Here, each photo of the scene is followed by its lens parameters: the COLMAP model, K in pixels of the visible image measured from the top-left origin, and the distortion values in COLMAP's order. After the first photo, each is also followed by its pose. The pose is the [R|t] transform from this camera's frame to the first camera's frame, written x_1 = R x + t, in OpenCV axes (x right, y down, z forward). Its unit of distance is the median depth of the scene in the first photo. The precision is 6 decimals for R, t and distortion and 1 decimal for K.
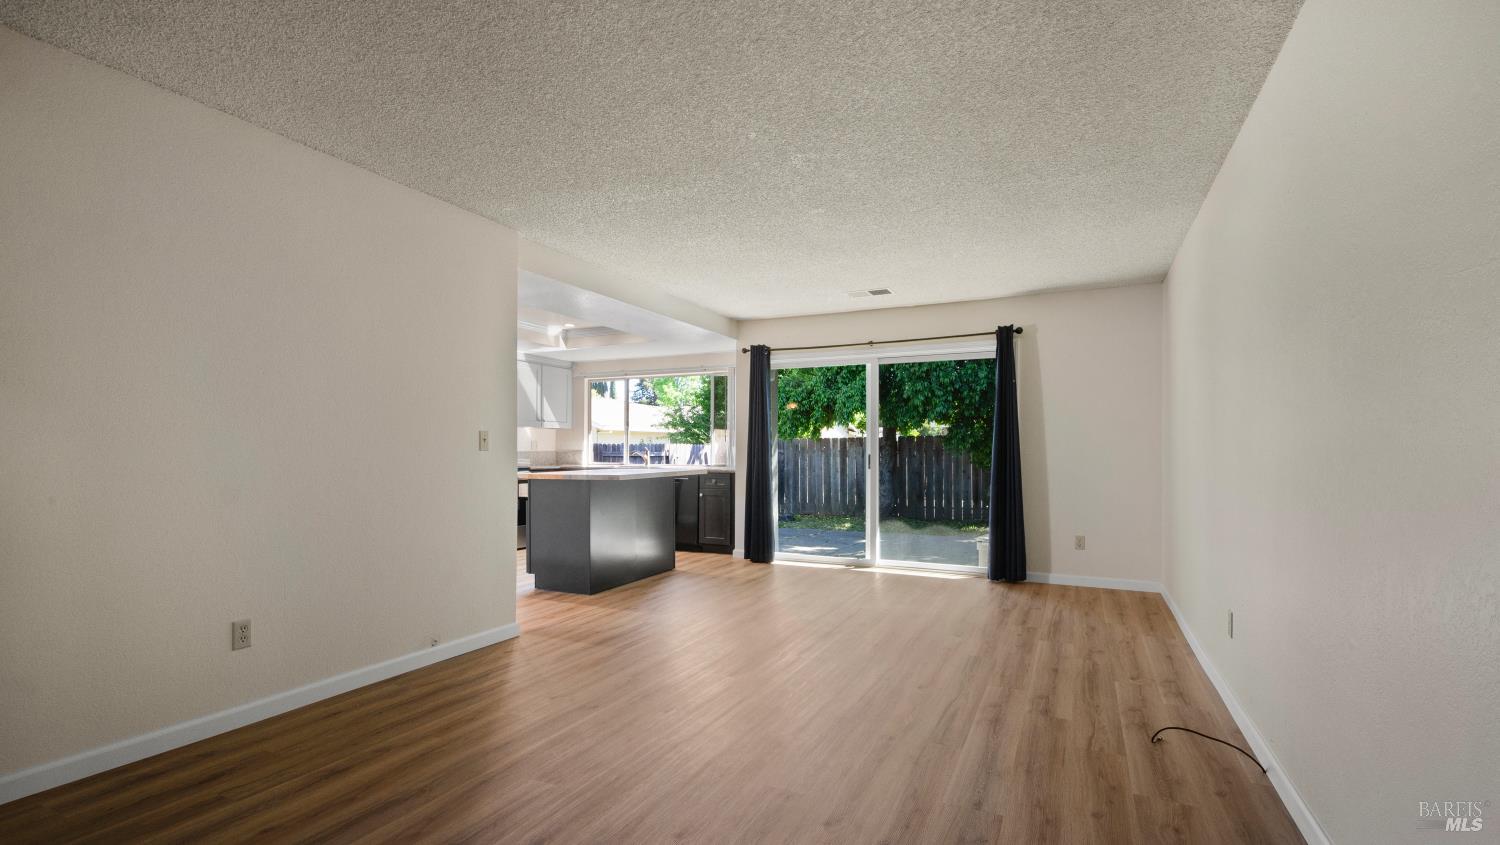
lens RADIAL K [[678.3, 0, 743.8], [0, 678.3, 444.3], [0, 0, 1]] dist [0.006657, -0.000255]
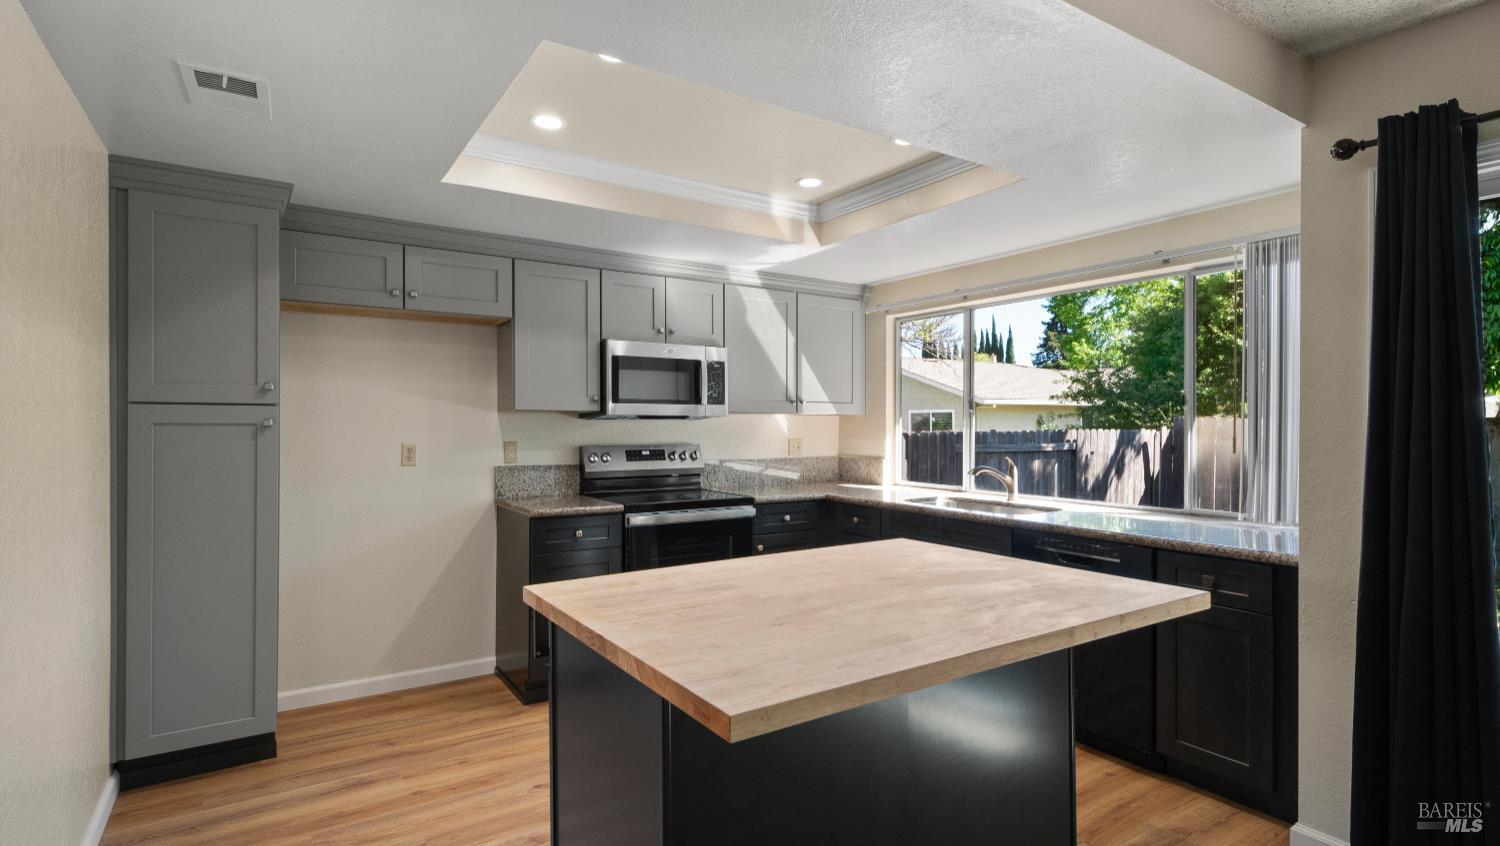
lens RADIAL K [[732.5, 0, 742.0], [0, 732.5, 422.9], [0, 0, 1]] dist [0.011515, -0.000144]
pose [[0.855166, -0.001820, -0.518351, -0.044738], [0.006291, 0.999957, 0.006868, -0.022389], [0.518316, -0.009134, 0.855140, 0.496174]]
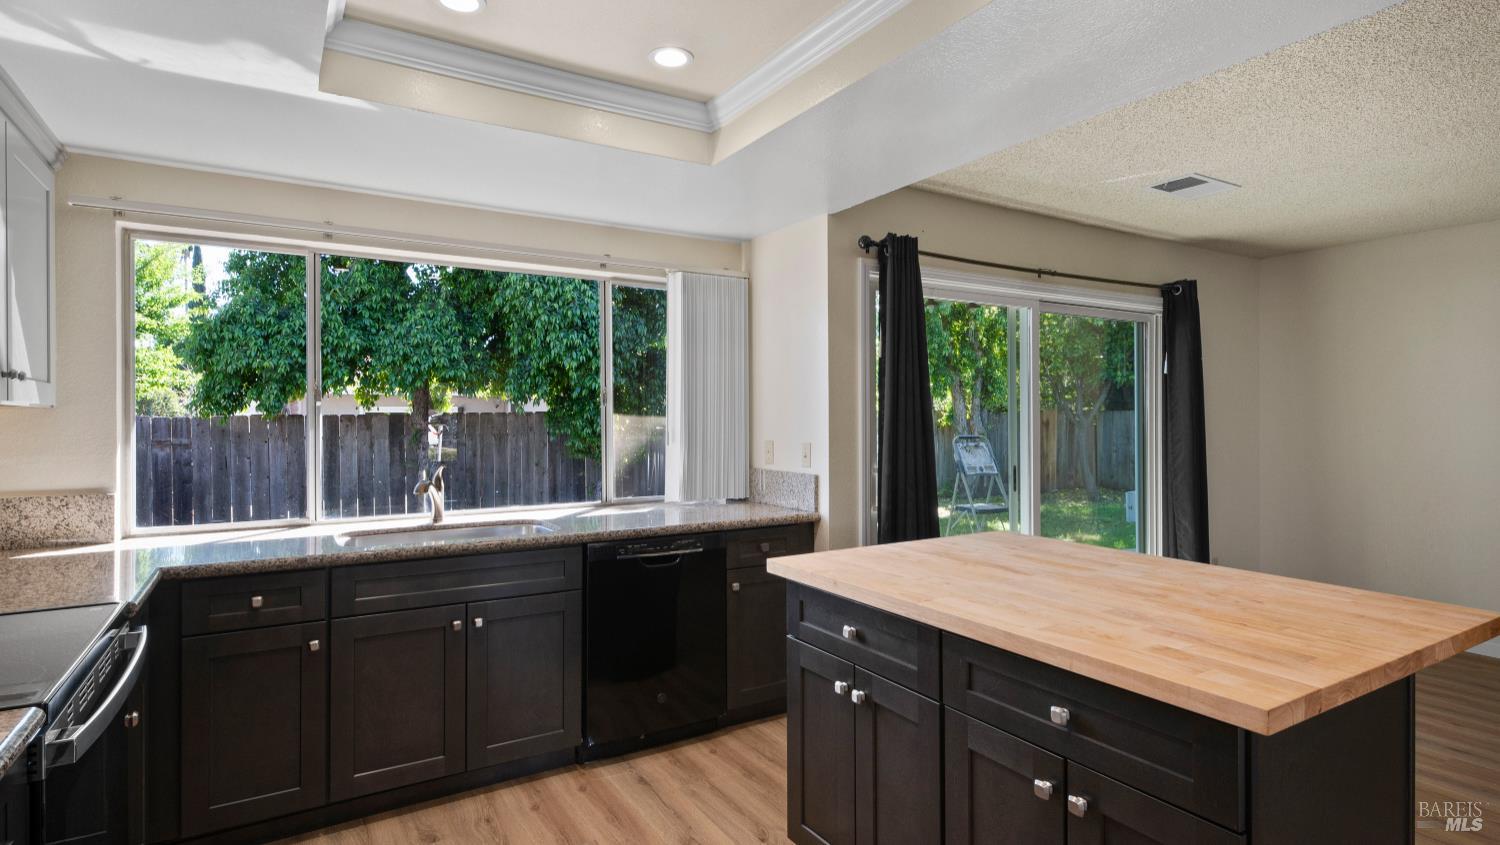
lens RADIAL K [[762.6, 0, 747.4], [0, 762.6, 416.9], [0, 0, 1]] dist [0.020080, -0.009404]
pose [[0.539322, -0.003594, 0.842092, -0.374474], [-0.002649, 0.999979, 0.005964, -0.022756], [-0.842095, -0.005447, 0.539301, 0.654696]]
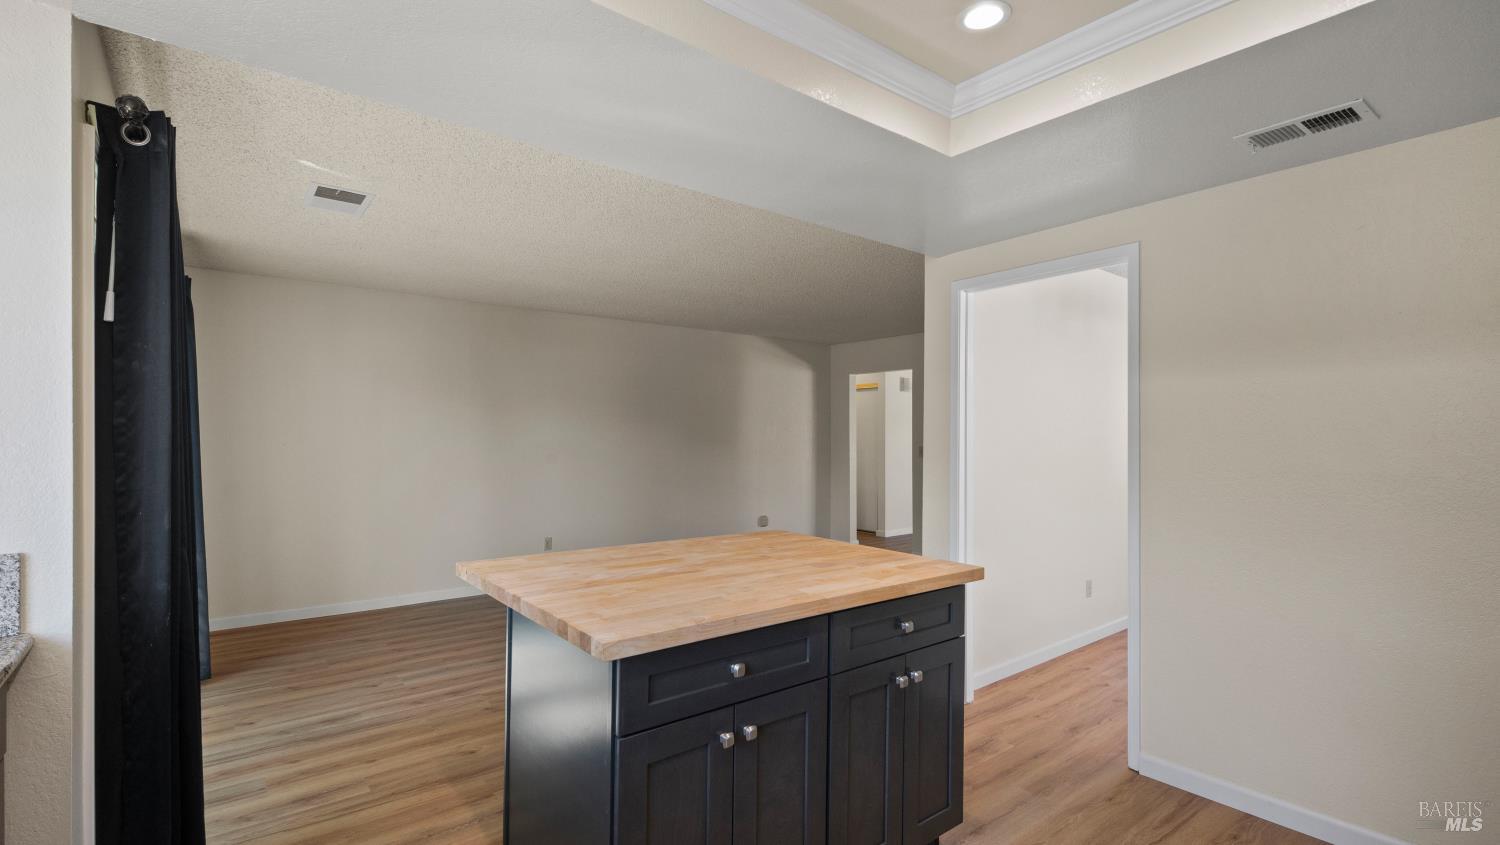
lens RADIAL K [[679.2, 0, 744.9], [0, 679.2, 424.1], [0, 0, 1]] dist [0.009722, -0.000098]
pose [[-0.896629, -0.007690, 0.442716, -0.246389], [-0.012423, 0.999892, -0.007791, -0.022013], [-0.442608, -0.012485, -0.896628, 0.920940]]
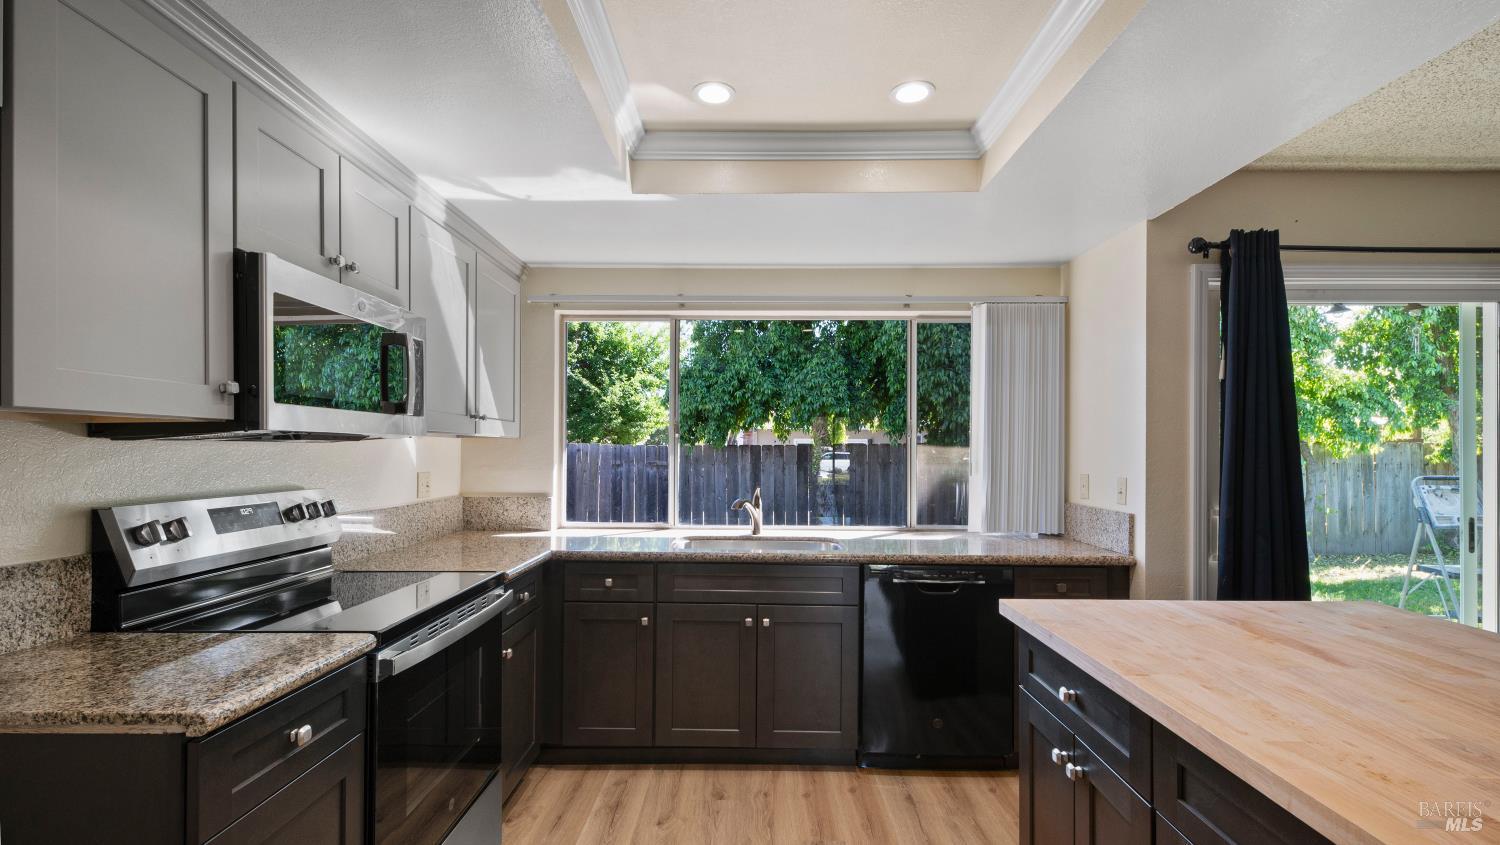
lens RADIAL K [[678.3, 0, 743.8], [0, 678.3, 444.3], [0, 0, 1]] dist [0.006657, -0.000255]
pose [[0.906204, 0.004945, 0.422811, -0.315949], [-0.006654, 0.999975, 0.002567, -0.022154], [-0.422788, -0.005140, 0.906214, 0.626873]]
